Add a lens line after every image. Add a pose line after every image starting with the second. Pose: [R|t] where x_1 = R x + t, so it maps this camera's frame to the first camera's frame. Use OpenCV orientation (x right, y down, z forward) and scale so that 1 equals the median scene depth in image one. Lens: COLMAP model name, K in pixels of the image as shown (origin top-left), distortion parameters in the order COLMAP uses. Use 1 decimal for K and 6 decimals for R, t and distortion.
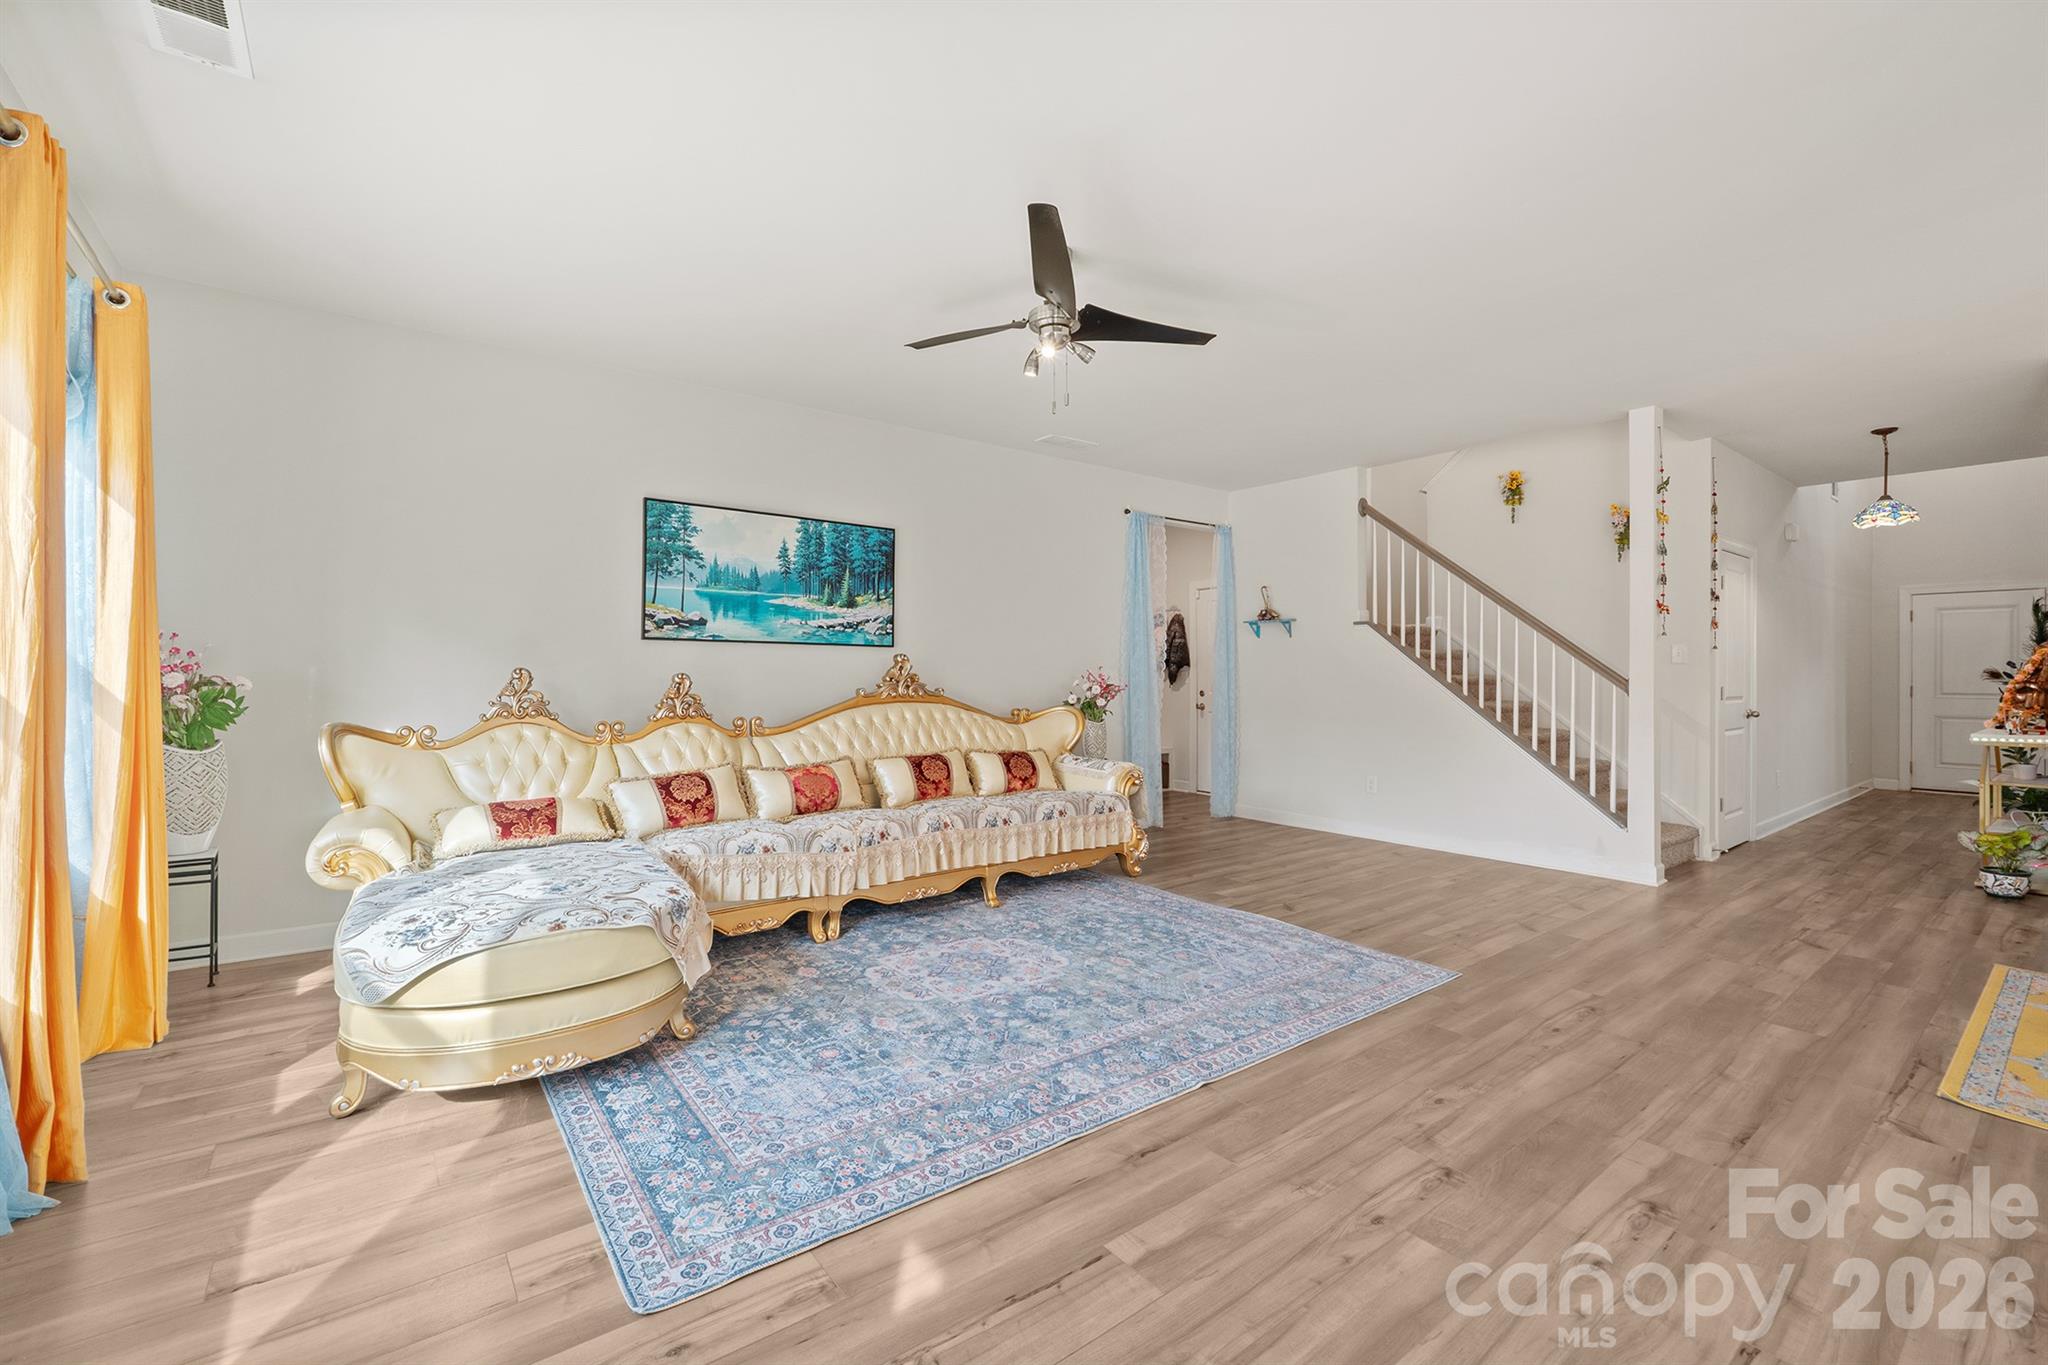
lens RADIAL K [[863.7, 0, 1026.4], [0, 863.7, 678.3], [0, 0, 1]] dist [-0.006920, -0.000905]
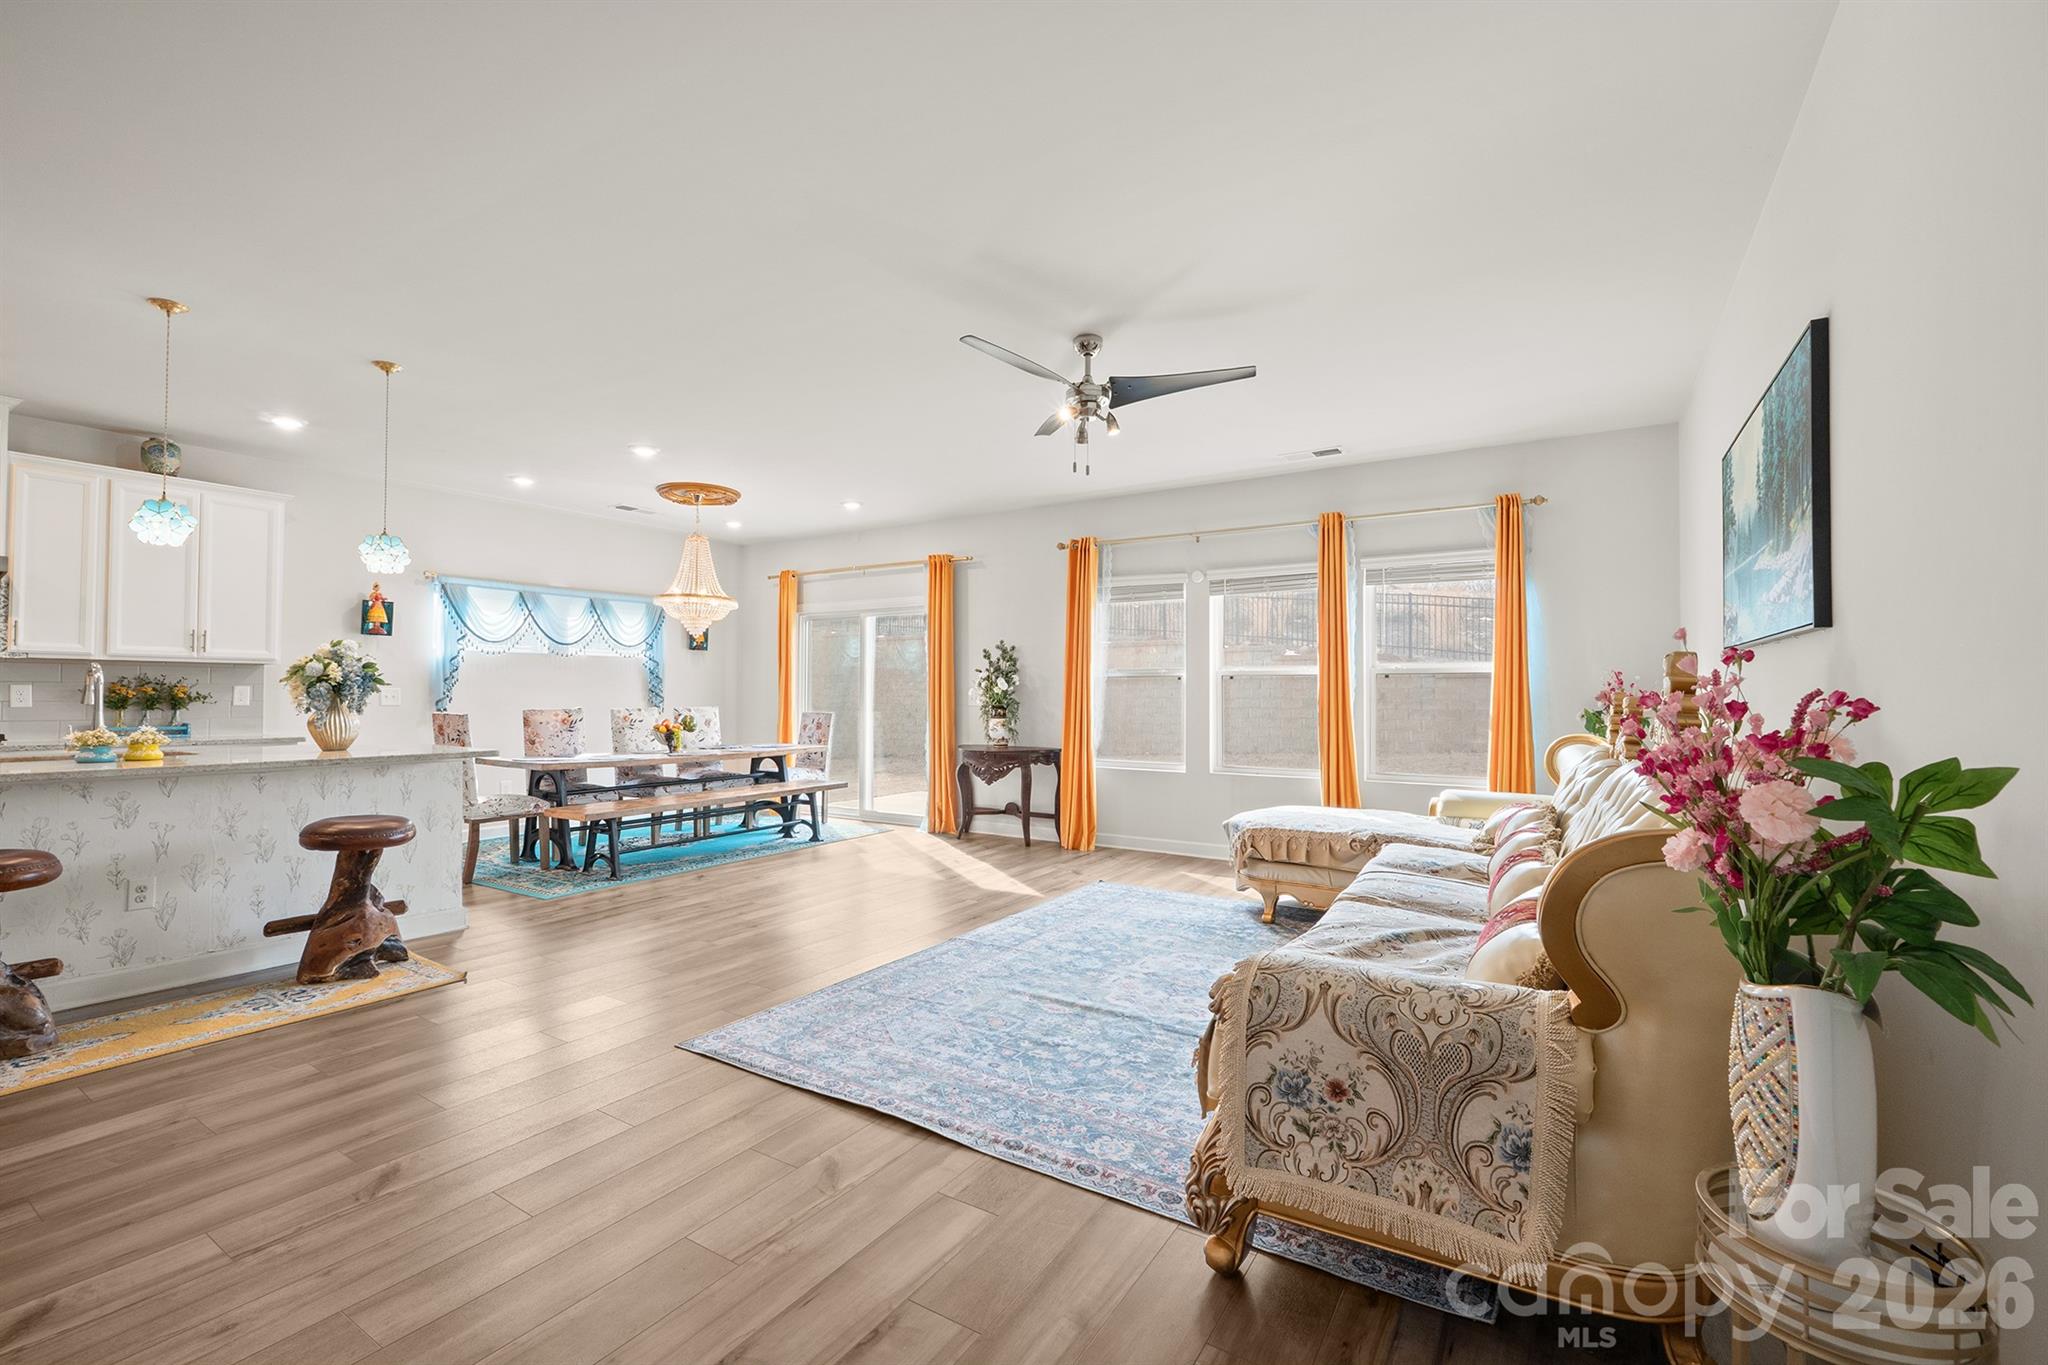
lens RADIAL K [[863.7, 0, 1020.6], [0, 863.7, 684.3], [0, 0, 1]] dist [-0.006920, -0.000905]
pose [[-0.941627, -0.011062, -0.336478, 0.499435], [-0.007635, 0.999905, -0.011508, -0.005856], [0.336573, -0.008267, -0.941621, 2.020787]]
